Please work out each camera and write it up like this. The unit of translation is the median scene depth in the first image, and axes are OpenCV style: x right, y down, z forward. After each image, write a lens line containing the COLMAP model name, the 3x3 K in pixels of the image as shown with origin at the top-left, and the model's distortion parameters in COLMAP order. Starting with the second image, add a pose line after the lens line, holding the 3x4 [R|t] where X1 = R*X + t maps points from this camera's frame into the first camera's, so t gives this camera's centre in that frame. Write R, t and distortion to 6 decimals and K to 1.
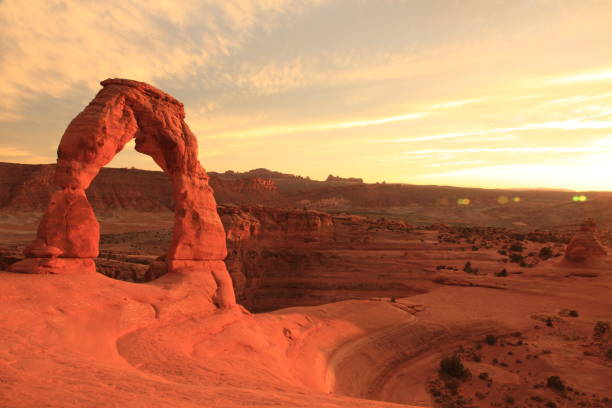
lens RADIAL K [[425.8, 0, 311.5], [0, 425.8, 203.9], [0, 0, 1]] dist [-0.122918, 0.075026]
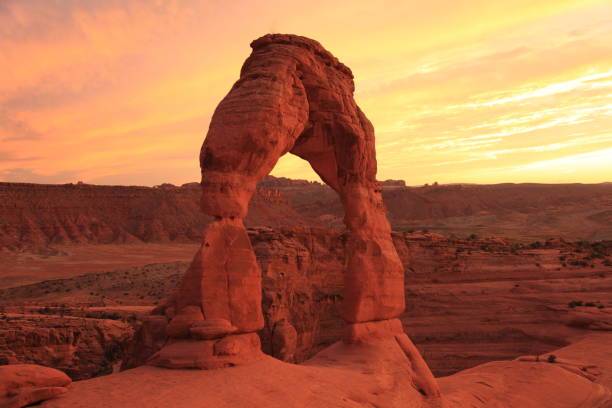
lens RADIAL K [[596.1, 0, 311.0], [0, 596.1, 204.2], [0, 0, 1]] dist [0.016597, 0.026360]
pose [[0.997821, -0.056063, -0.034801, -0.150010], [0.055092, 0.998082, -0.028248, -0.009235], [0.036318, 0.026269, 0.998995, 0.045822]]
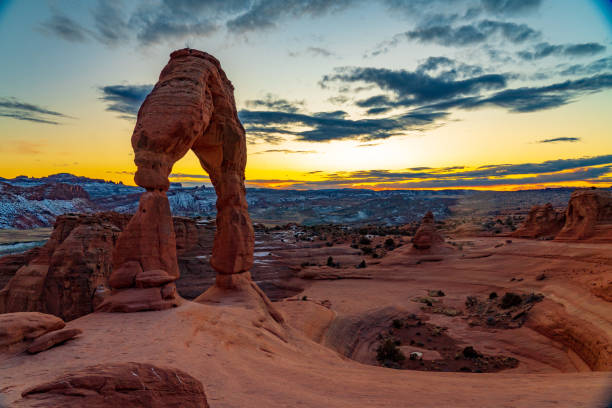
lens RADIAL K [[418.3, 0, 306.0], [0, 418.3, 204.0], [0, 0, 1]] dist [-0.019692, 0.002045]
pose [[0.915228, -0.033627, 0.401532, -0.223051], [0.036759, 0.999324, -0.000096, -0.000934], [-0.401257, 0.014848, 0.915845, 0.070789]]
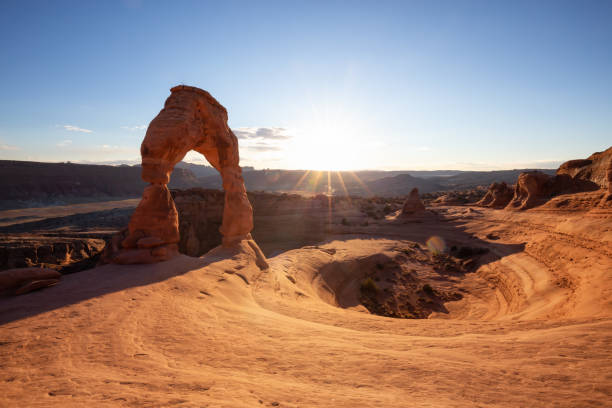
lens RADIAL K [[283.7, 0, 302.2], [0, 283.7, 204.6], [0, 0, 1]] dist [-0.024035, -0.000078]
pose [[0.957728, -0.059132, 0.281533, -0.148469], [0.038198, 0.996120, 0.079280, -0.009059], [-0.285129, -0.065175, 0.956271, 0.050795]]
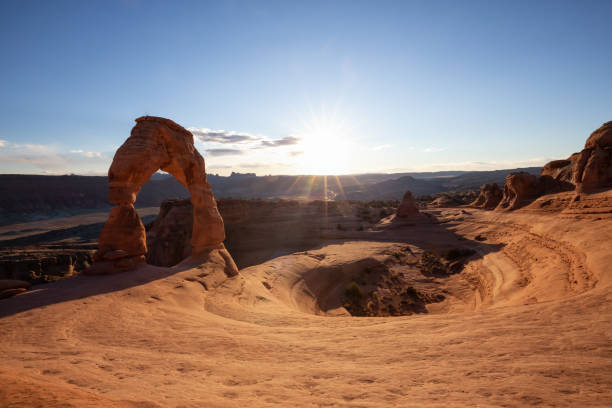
lens RADIAL K [[284.9, 0, 301.1], [0, 284.9, 205.1], [0, 0, 1]] dist [-0.021964, 0.000240]
pose [[0.959826, -0.082172, 0.268293, -0.100582], [0.067858, 0.995753, 0.062215, -0.017429], [-0.272266, -0.041510, 0.961326, -0.000843]]
